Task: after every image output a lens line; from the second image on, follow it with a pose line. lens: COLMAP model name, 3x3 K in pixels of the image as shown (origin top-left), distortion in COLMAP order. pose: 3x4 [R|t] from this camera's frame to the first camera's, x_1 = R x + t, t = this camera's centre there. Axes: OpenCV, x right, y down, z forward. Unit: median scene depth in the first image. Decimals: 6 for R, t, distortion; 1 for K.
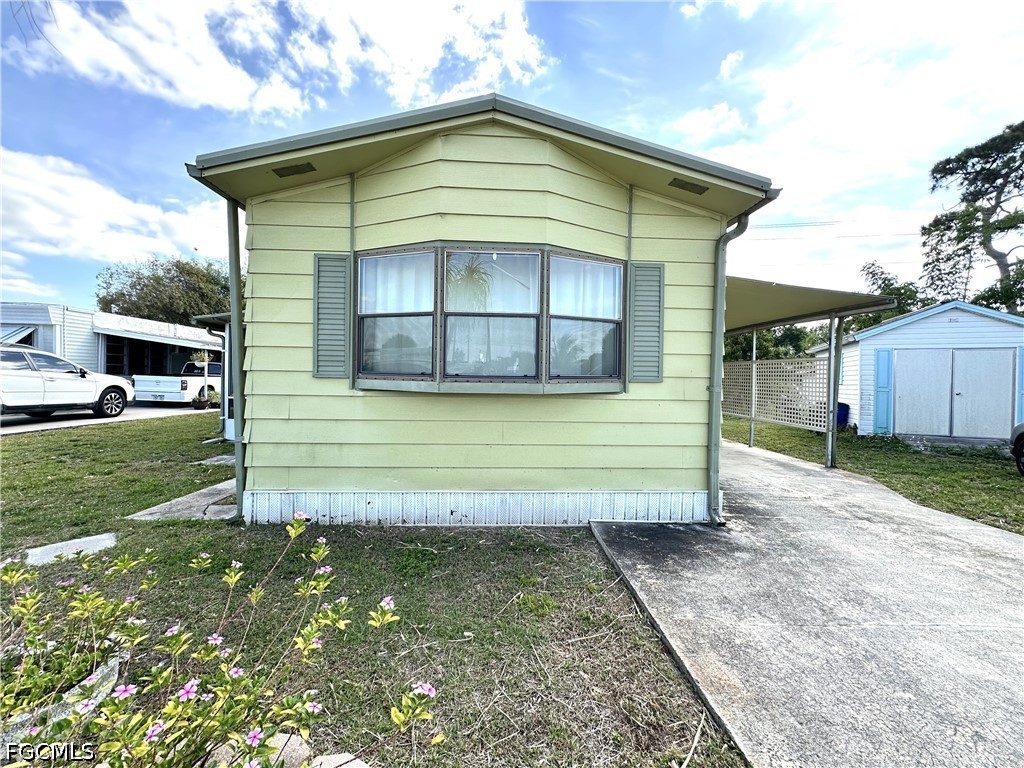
lens RADIAL K [[411.2, 0, 514.0], [0, 411.2, 385.2], [0, 0, 1]] dist [-0.000928, 0.000400]
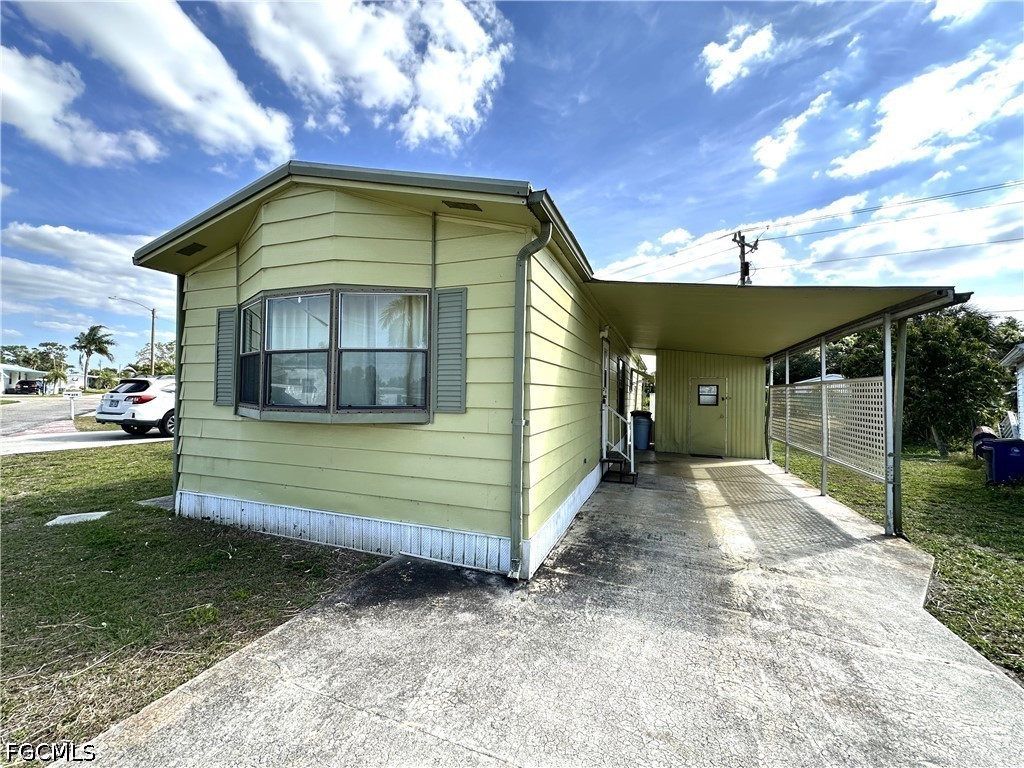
lens RADIAL K [[411.2, 0, 508.9], [0, 411.2, 384.9], [0, 0, 1]] dist [-0.000928, 0.000400]
pose [[0.918674, -0.010397, -0.394879, 0.847686], [-0.007388, 0.999026, -0.043492, -0.033098], [0.394947, 0.042872, 0.917703, 0.188356]]
